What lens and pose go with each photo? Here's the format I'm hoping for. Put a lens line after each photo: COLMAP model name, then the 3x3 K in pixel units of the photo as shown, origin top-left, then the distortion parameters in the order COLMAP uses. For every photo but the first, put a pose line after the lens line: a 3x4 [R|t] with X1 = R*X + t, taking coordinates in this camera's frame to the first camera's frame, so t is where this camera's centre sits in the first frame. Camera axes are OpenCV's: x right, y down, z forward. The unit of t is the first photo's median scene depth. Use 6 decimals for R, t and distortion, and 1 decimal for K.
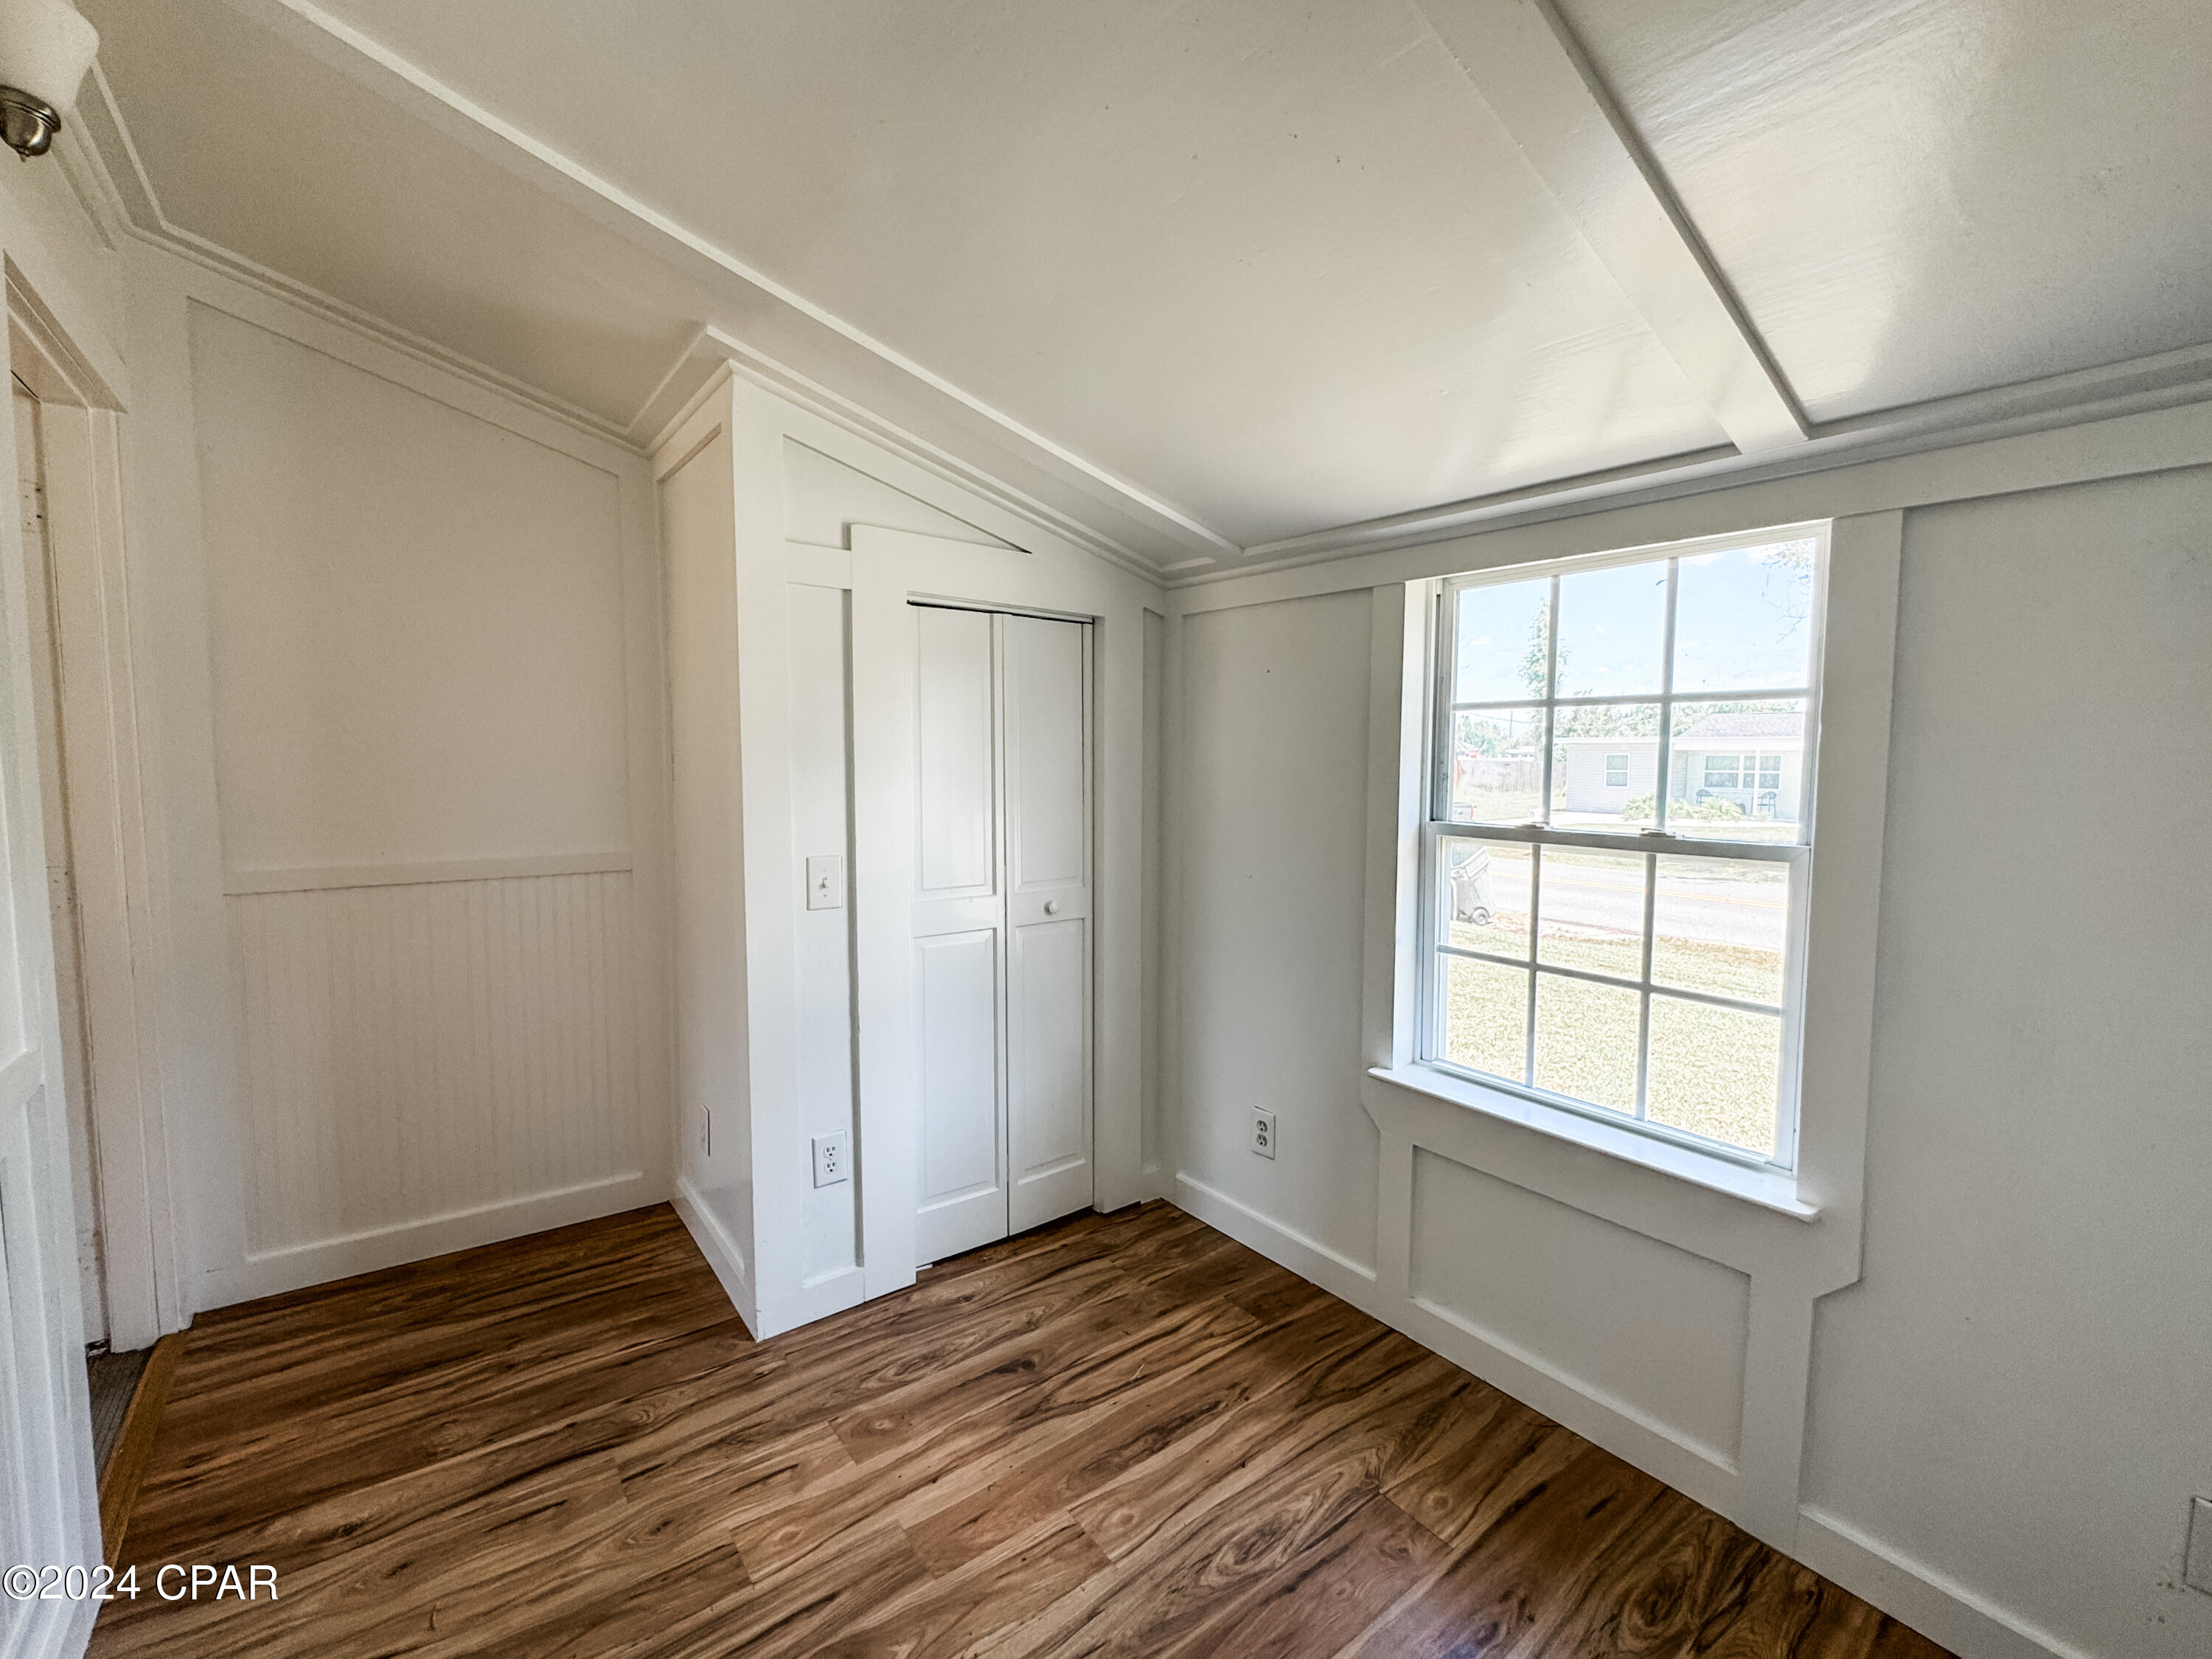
lens RADIAL K [[945.0, 0, 1110.5], [0, 945.0, 820.8], [0, 0, 1]] dist [0.001133, -0.000086]
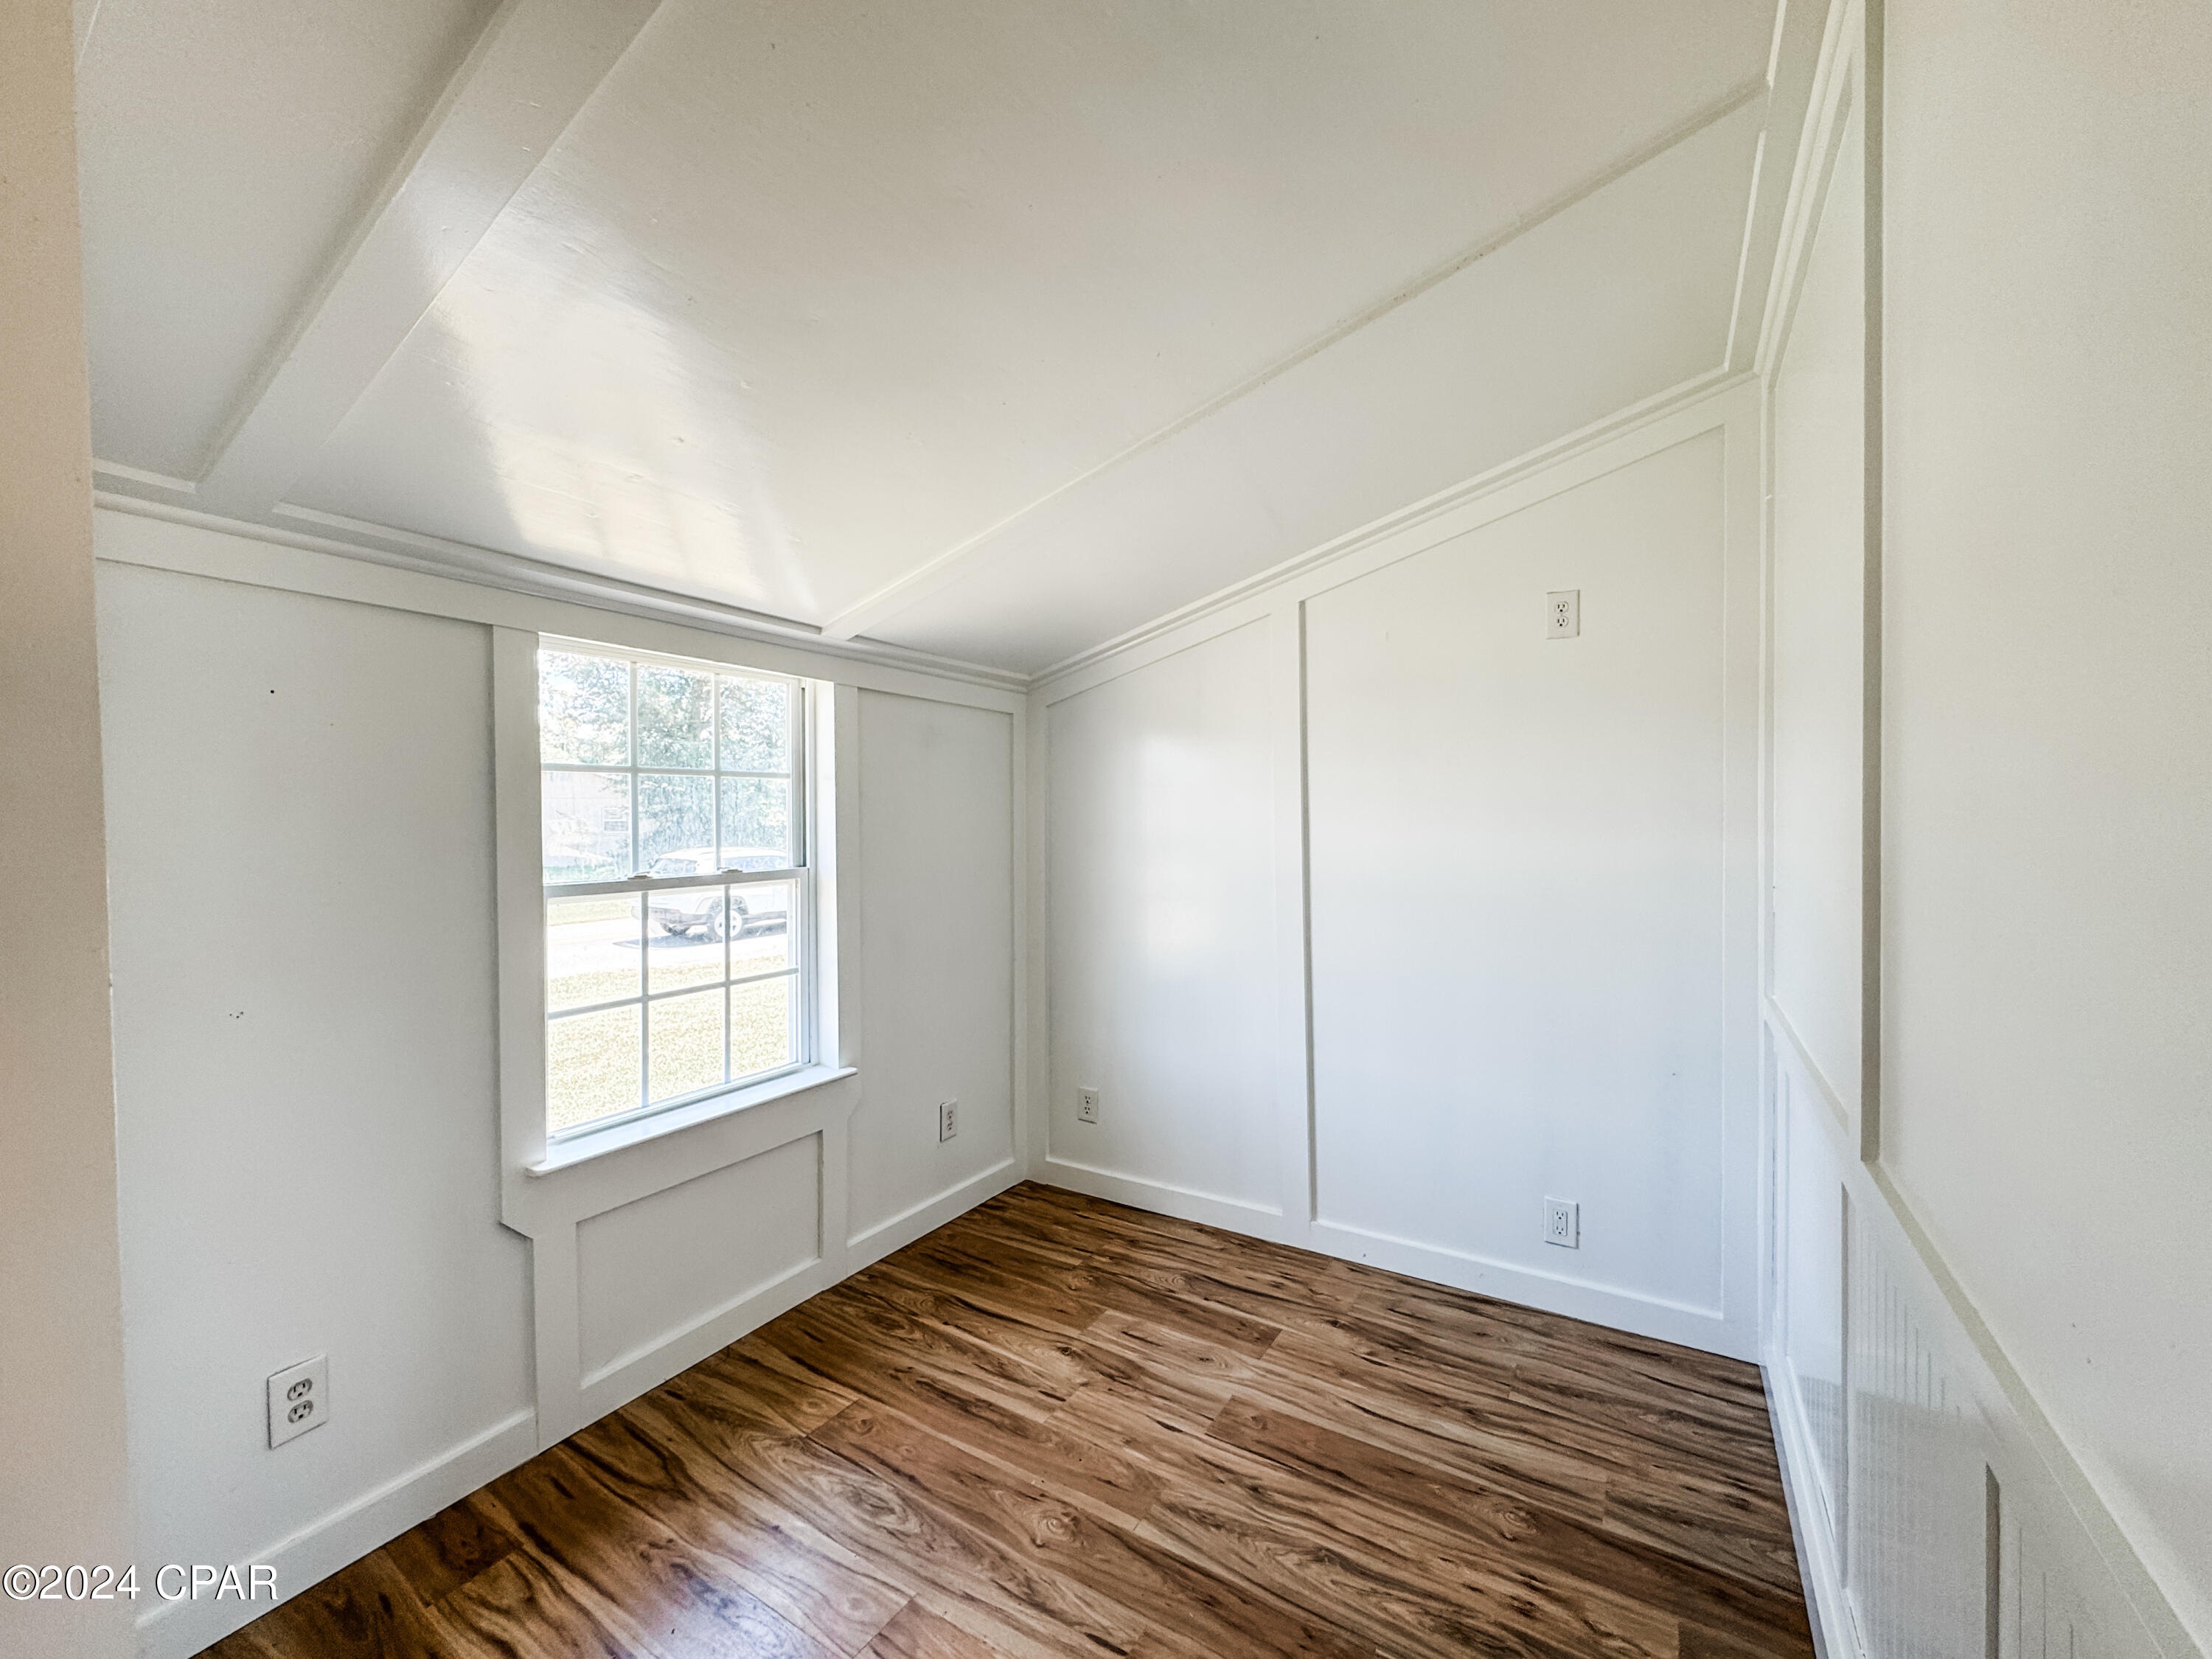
lens RADIAL K [[888.0, 0, 1109.3], [0, 888.0, 826.6], [0, 0, 1]] dist [0.003015, -0.000980]
pose [[-0.355348, -0.017044, 0.934579, -0.886325], [0.069630, 0.996573, 0.044650, -0.074522], [-0.932137, 0.080941, -0.352944, 0.986273]]
